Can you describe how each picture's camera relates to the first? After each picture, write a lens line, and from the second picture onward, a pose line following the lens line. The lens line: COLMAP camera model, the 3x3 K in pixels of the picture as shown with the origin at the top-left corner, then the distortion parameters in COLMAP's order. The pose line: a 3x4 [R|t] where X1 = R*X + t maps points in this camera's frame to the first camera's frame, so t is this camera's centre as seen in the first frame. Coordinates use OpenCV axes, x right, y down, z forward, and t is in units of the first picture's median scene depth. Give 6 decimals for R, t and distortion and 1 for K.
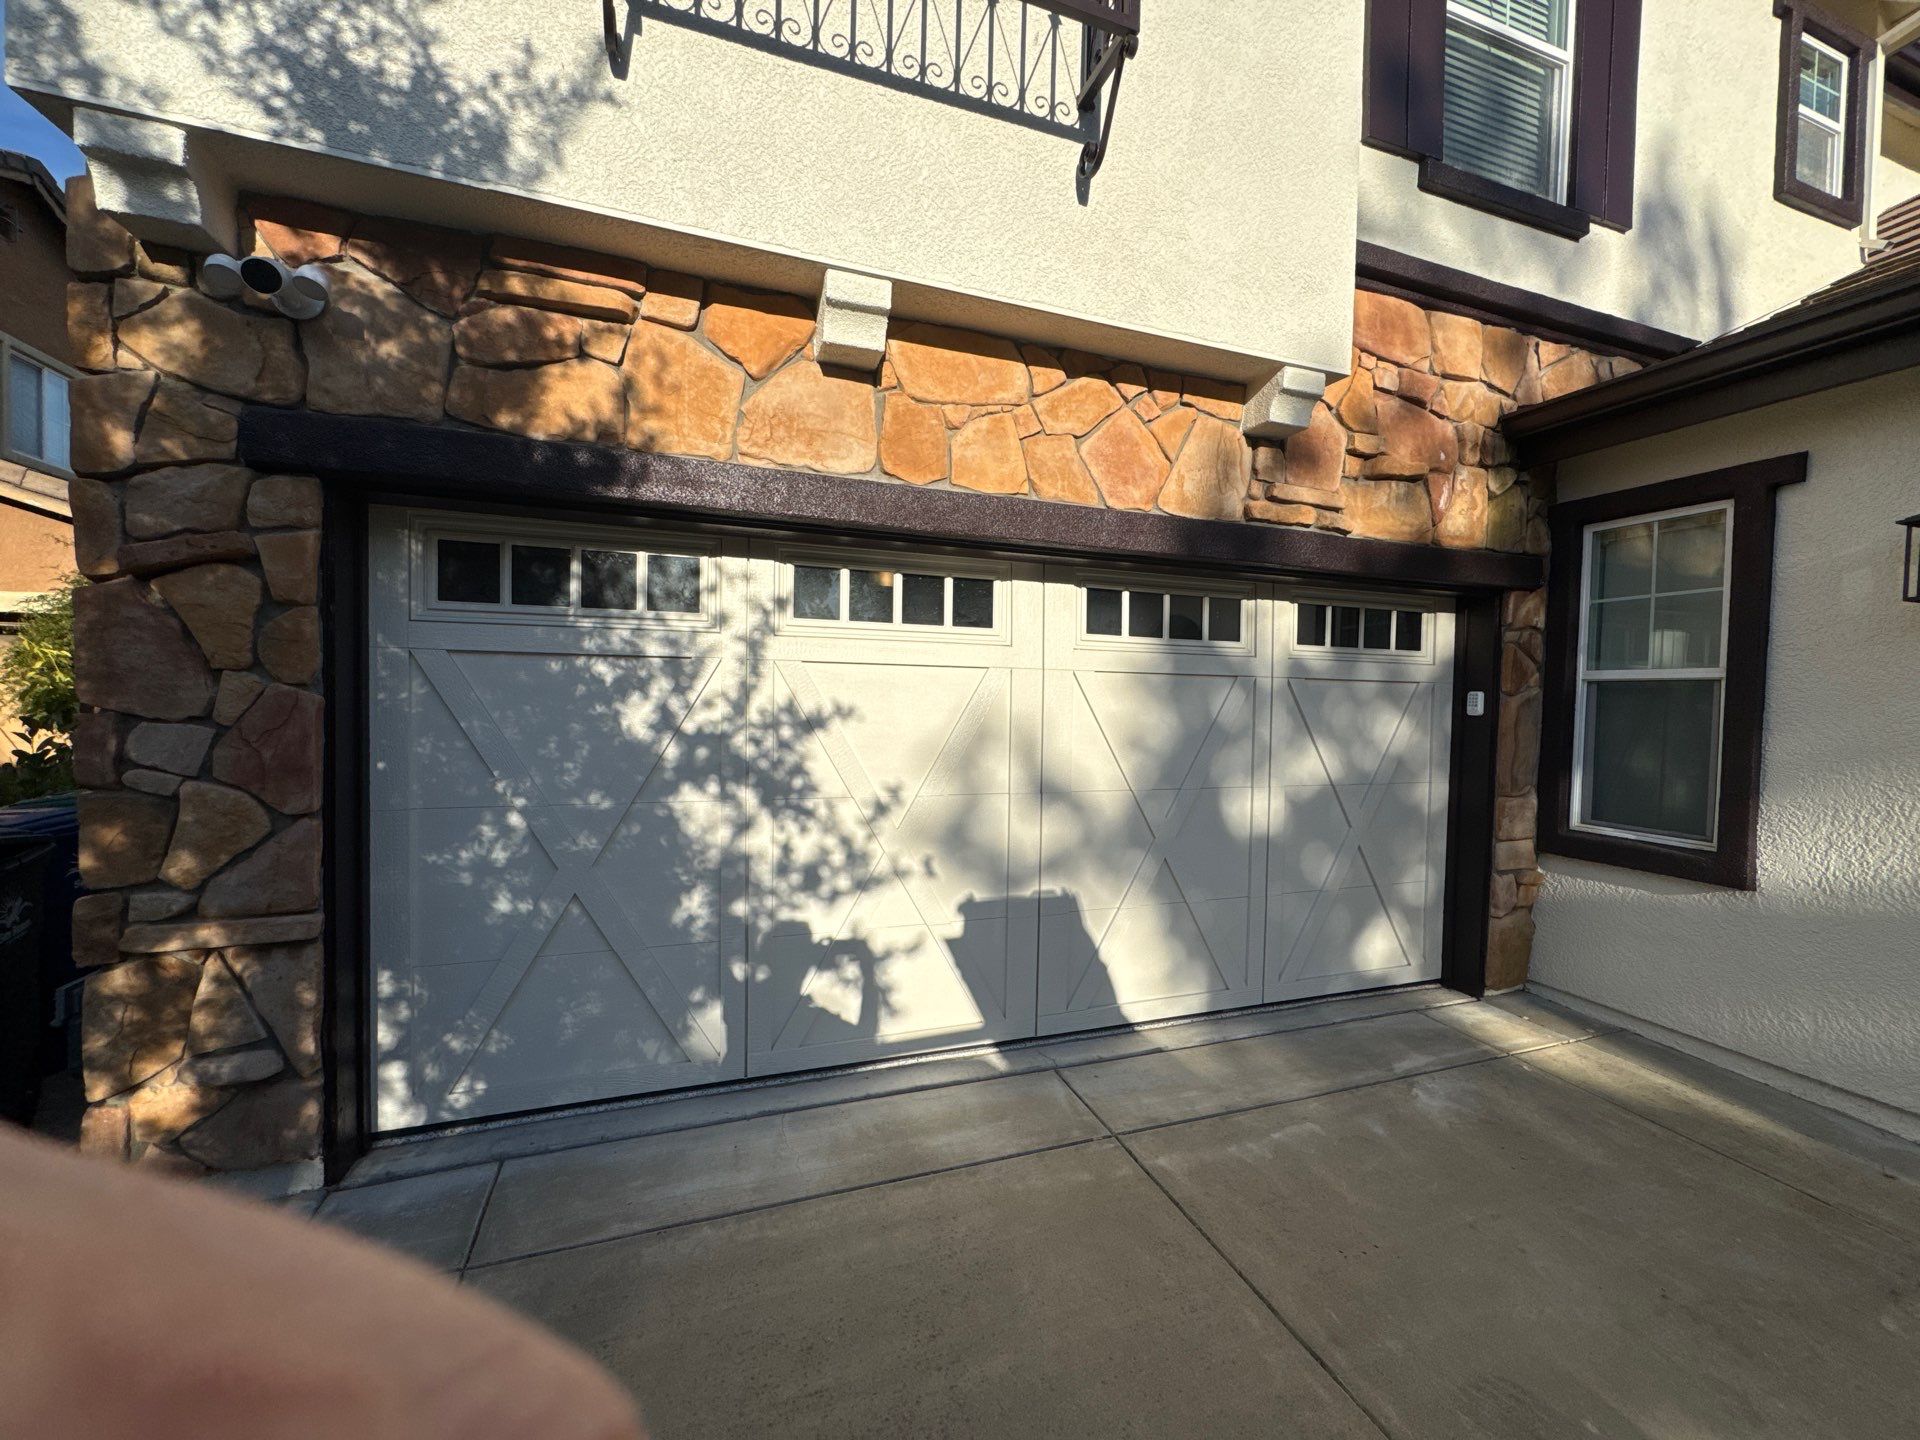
lens RADIAL K [[778.5, 0, 971.0], [0, 778.5, 721.0], [0, 0, 1]] dist [0.011036, -0.000773]
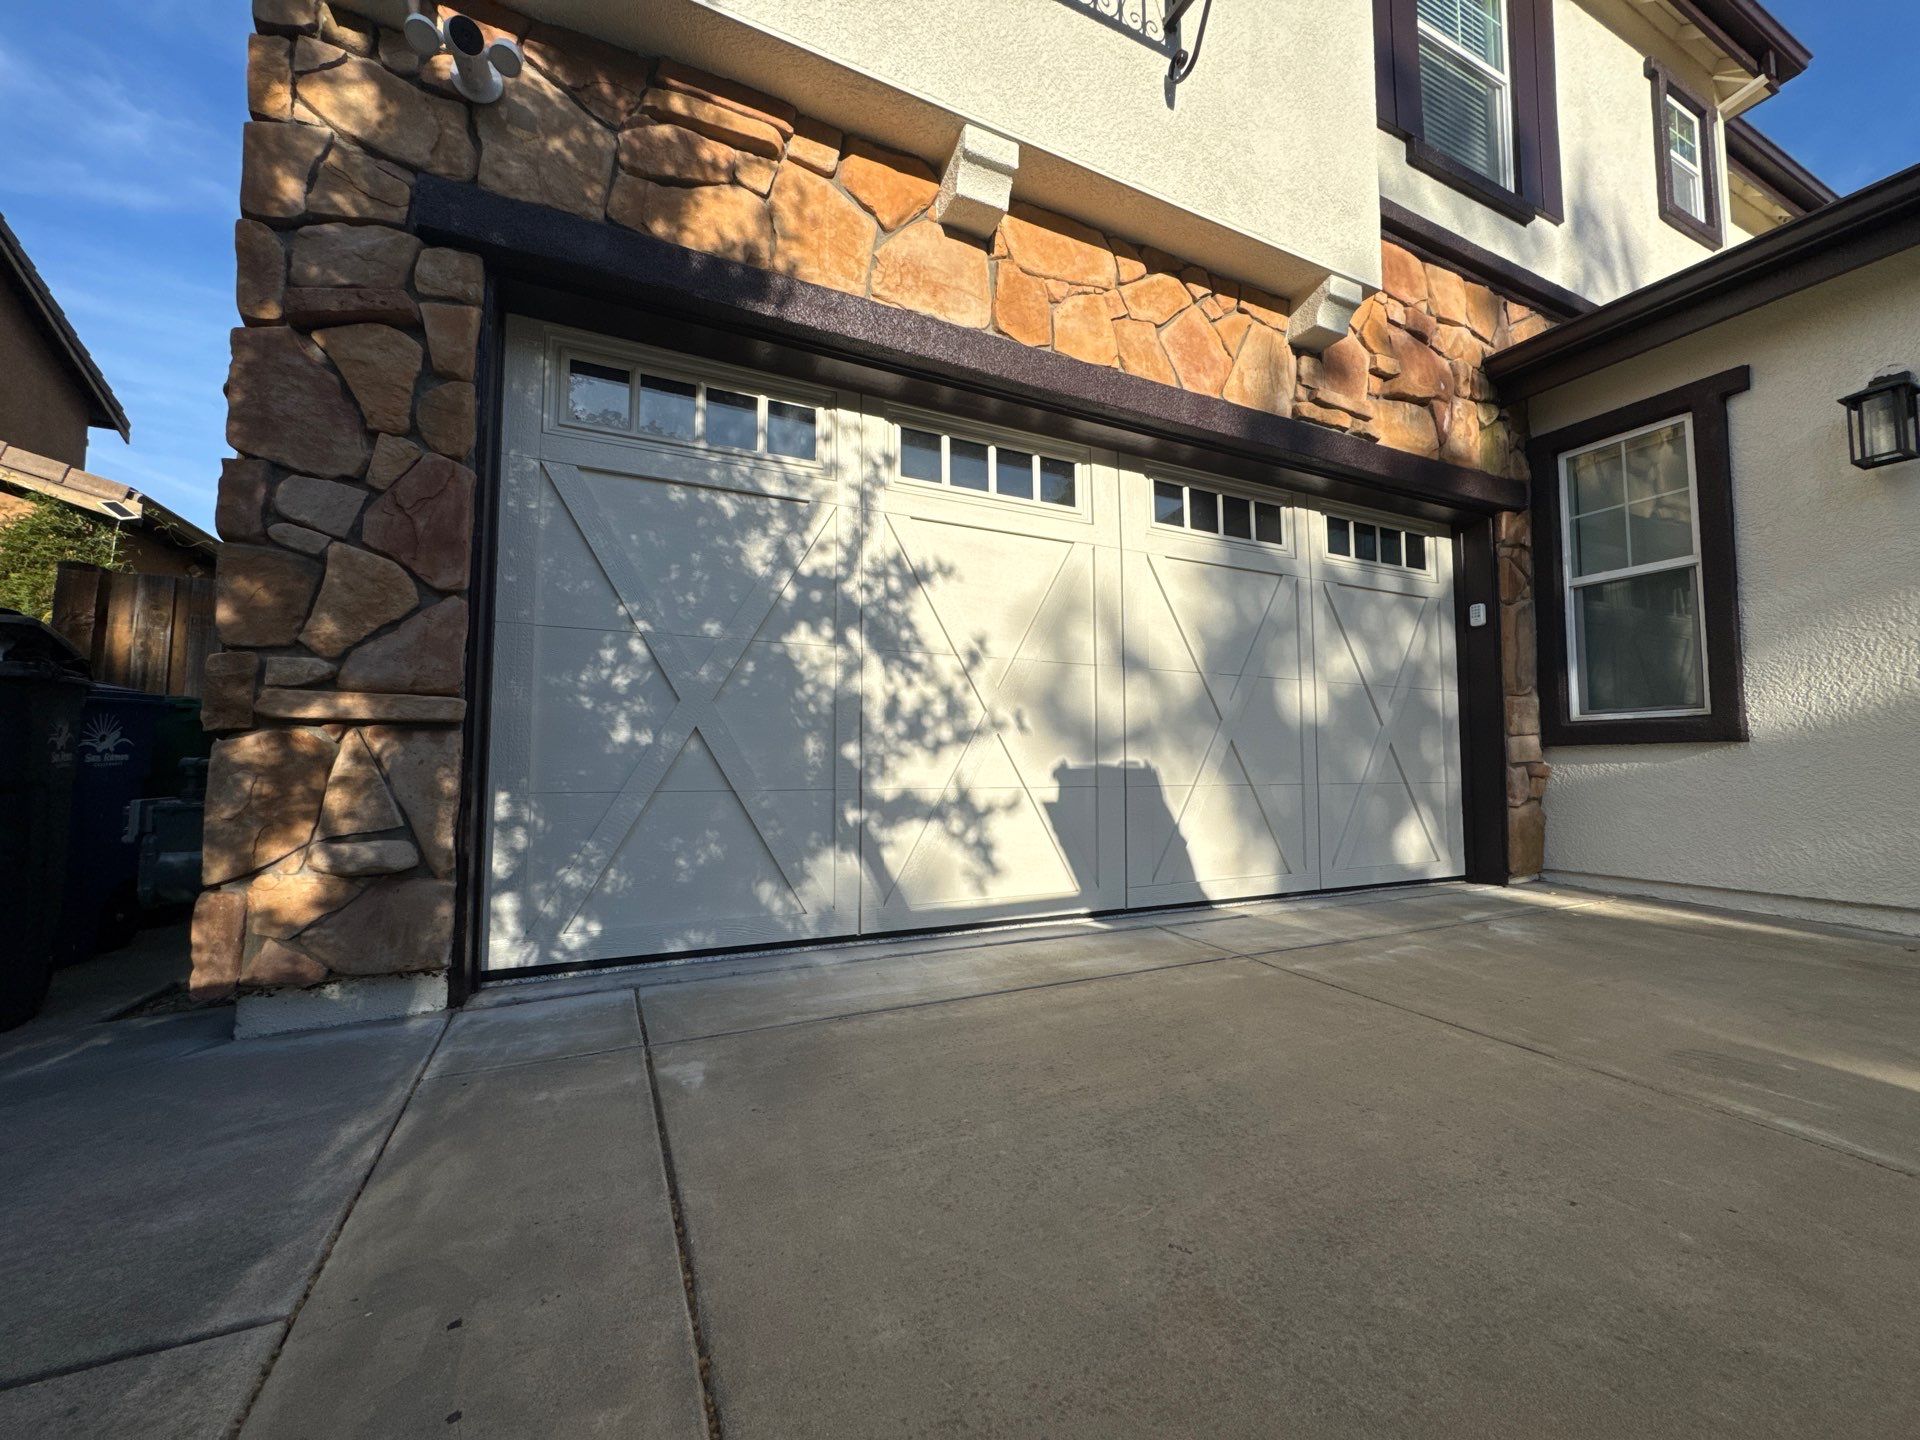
lens RADIAL K [[778.5, 0, 995.5], [0, 778.5, 688.3], [0, 0, 1]] dist [0.011036, -0.000773]
pose [[0.993301, -0.009976, 0.115128, -0.236397], [0.021220, 0.995072, -0.096861, 0.261592], [-0.113594, 0.098655, 0.988617, 0.000847]]
